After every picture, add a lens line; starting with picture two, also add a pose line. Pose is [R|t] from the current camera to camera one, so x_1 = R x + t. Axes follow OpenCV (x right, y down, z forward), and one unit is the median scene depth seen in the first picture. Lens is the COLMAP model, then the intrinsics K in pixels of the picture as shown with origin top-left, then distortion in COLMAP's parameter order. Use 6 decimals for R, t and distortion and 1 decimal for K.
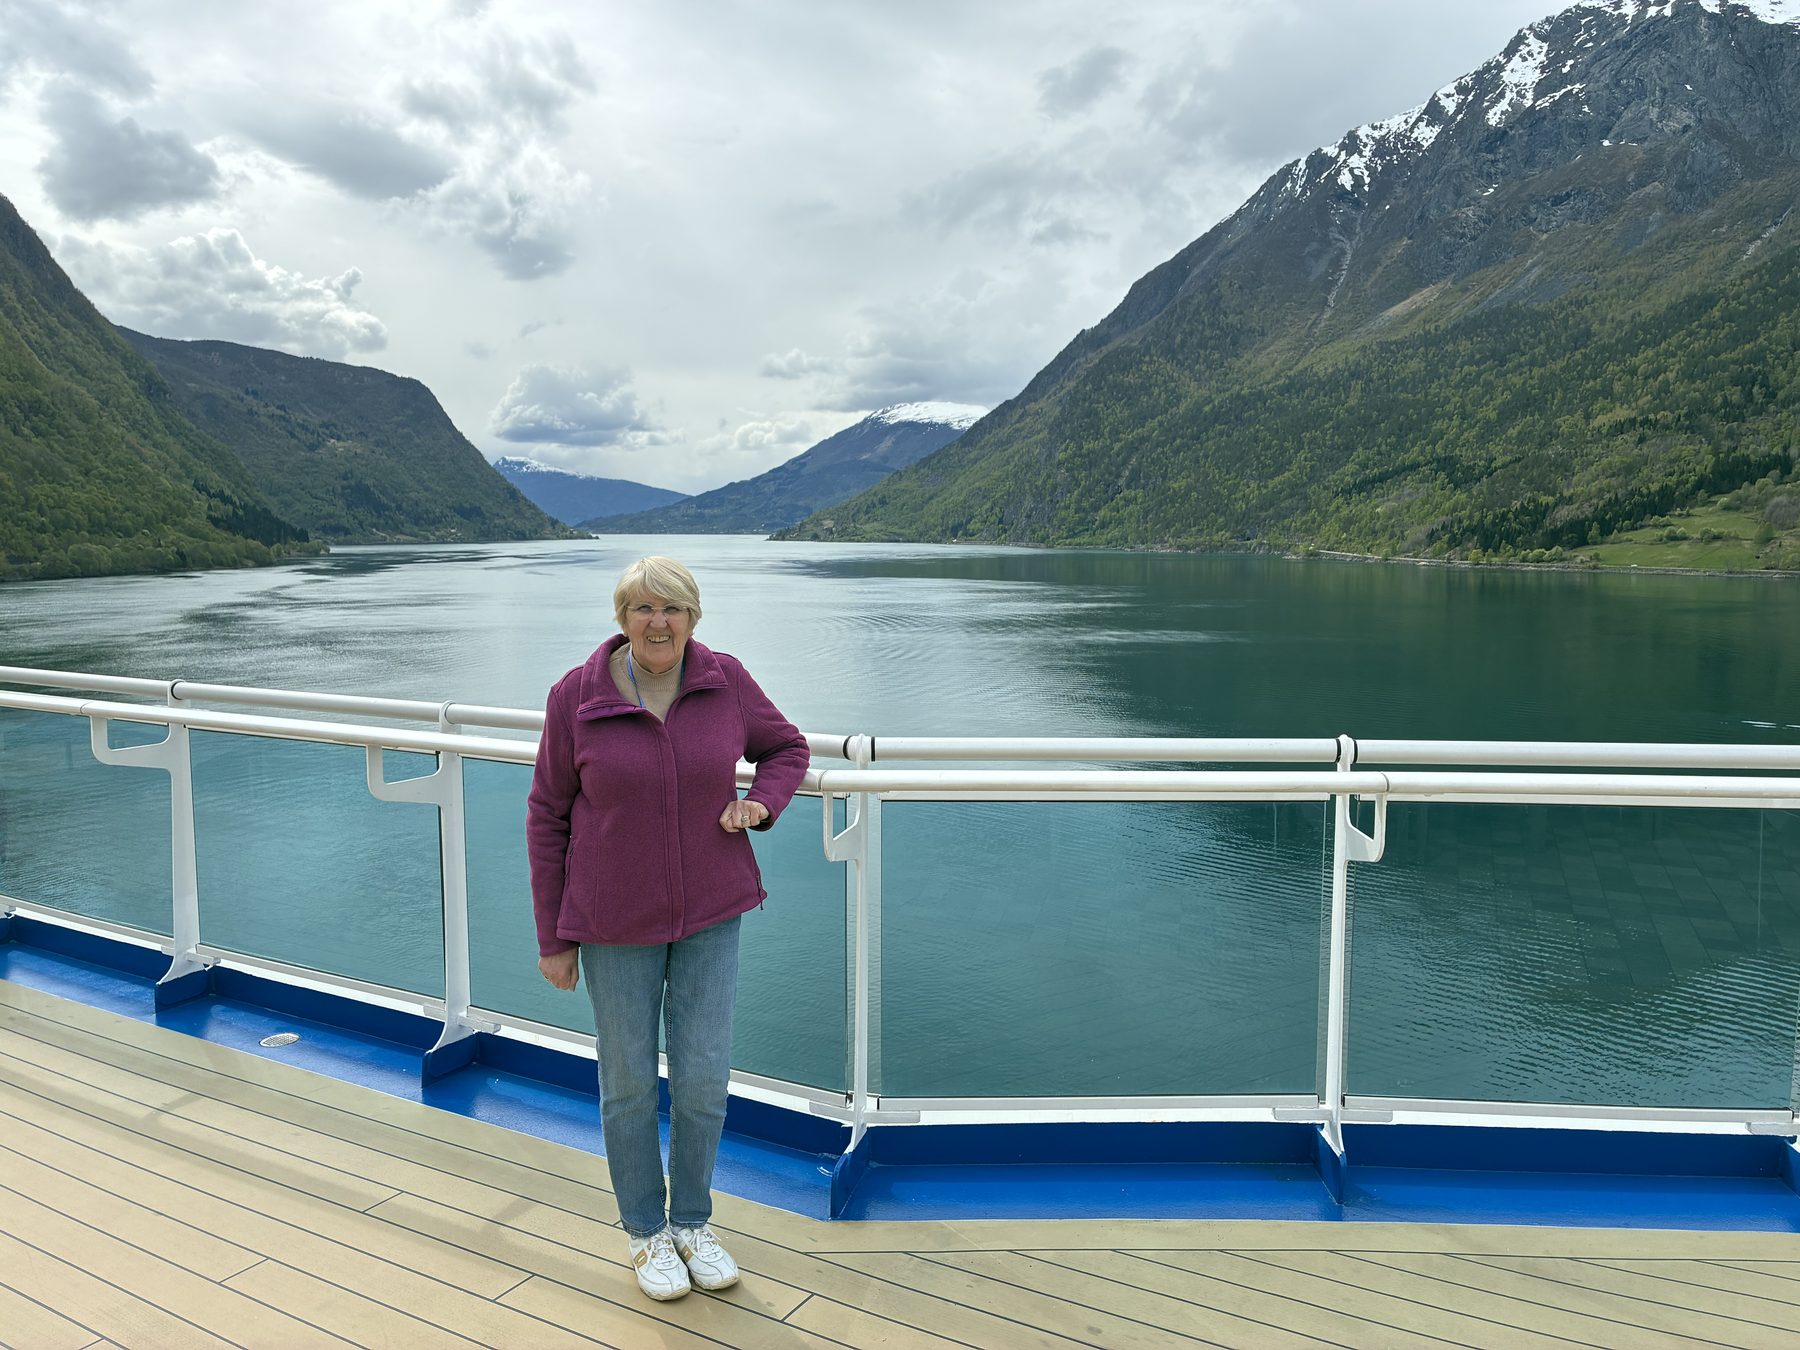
lens RADIAL K [[1316.9, 0, 895.0], [0, 1316.9, 682.2], [0, 0, 1]] dist [0.091417, -0.108860]
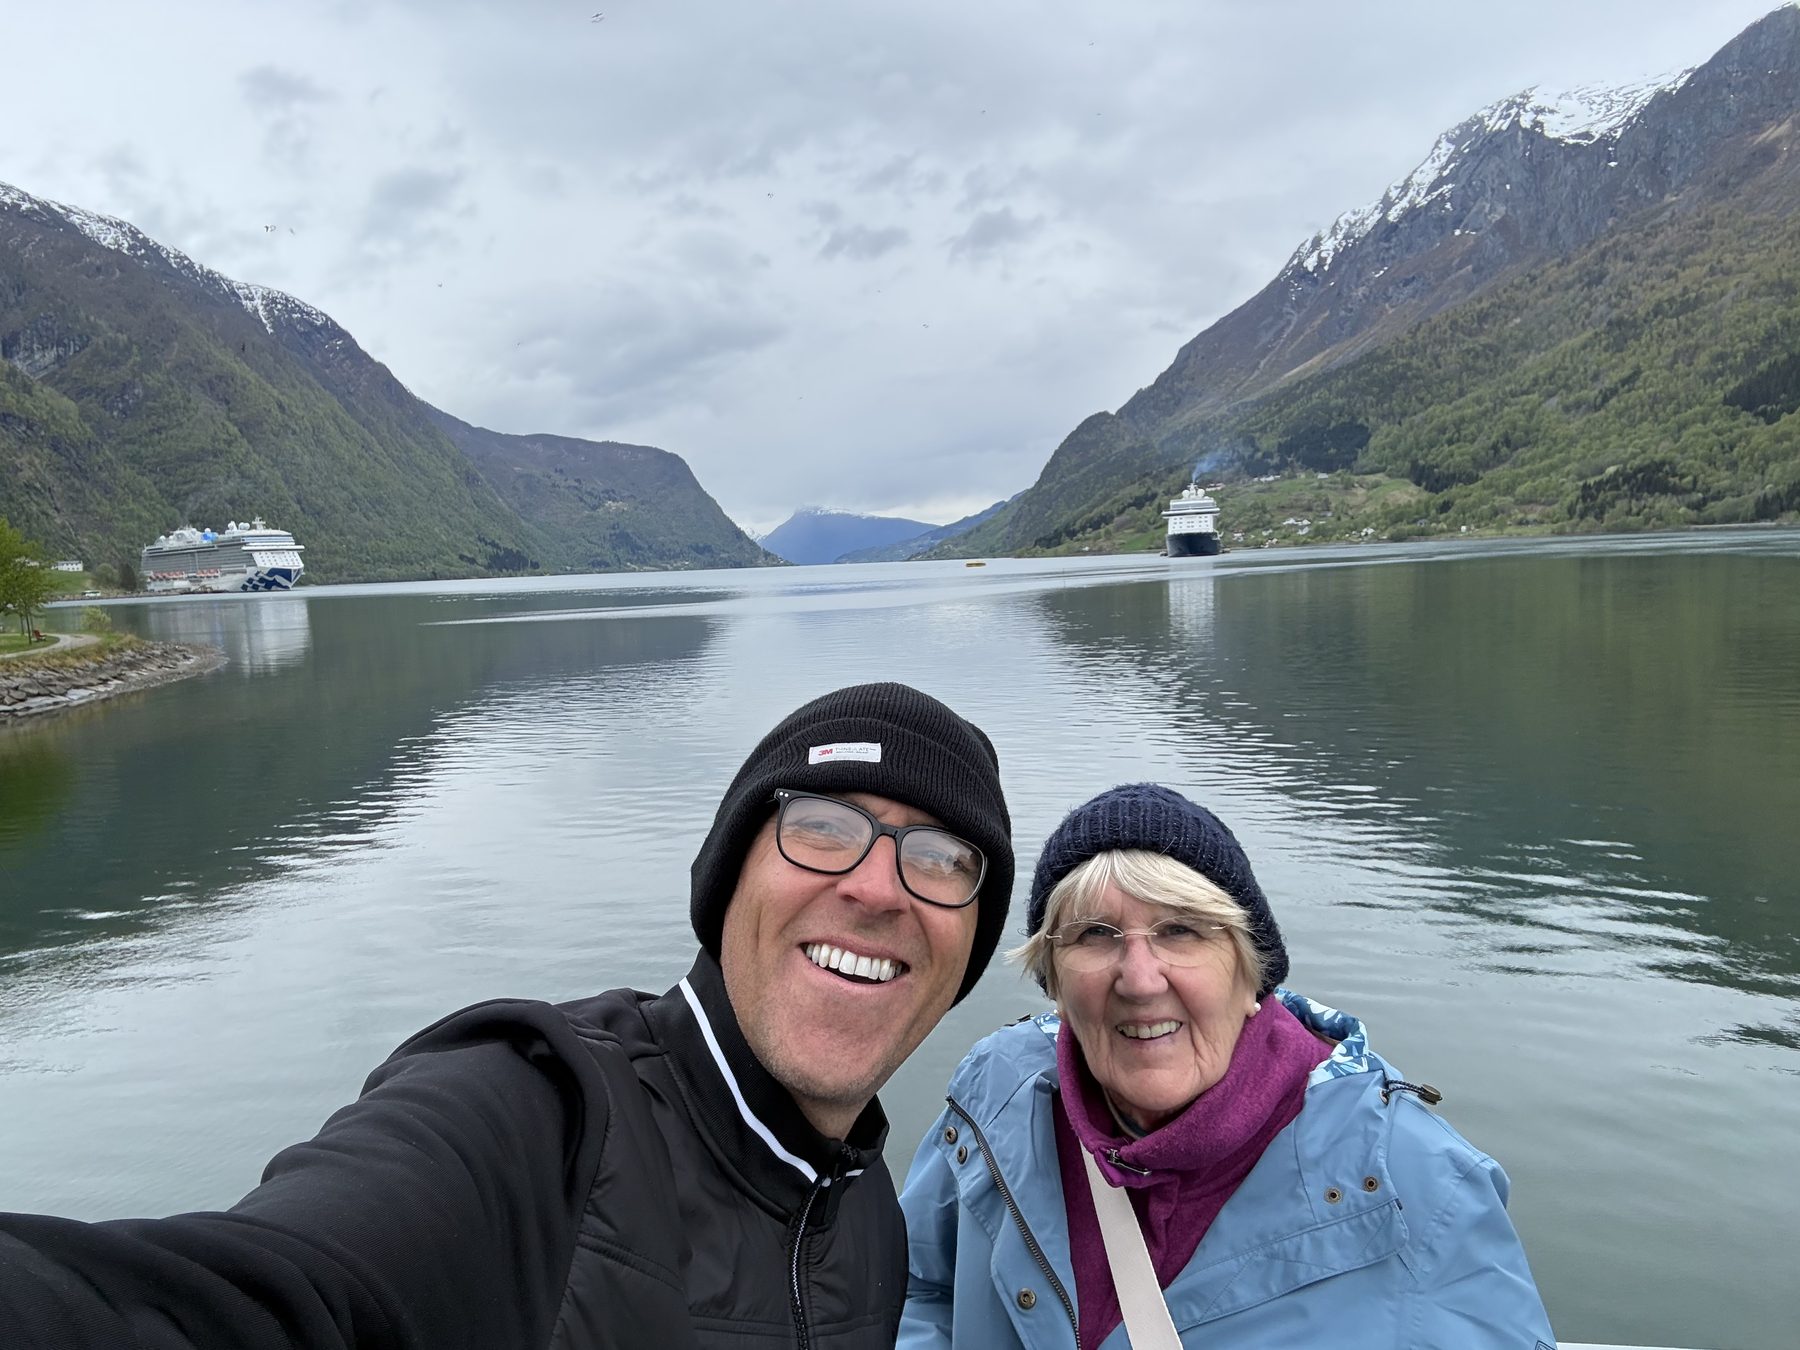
lens RADIAL K [[1316.9, 0, 895.0], [0, 1316.9, 682.2], [0, 0, 1]] dist [0.091417, -0.108860]
pose [[0.964709, -0.009259, -0.263157, 0.310532], [0.003619, 0.999753, -0.021909, 0.053620], [0.263295, 0.020183, 0.964504, -0.346212]]
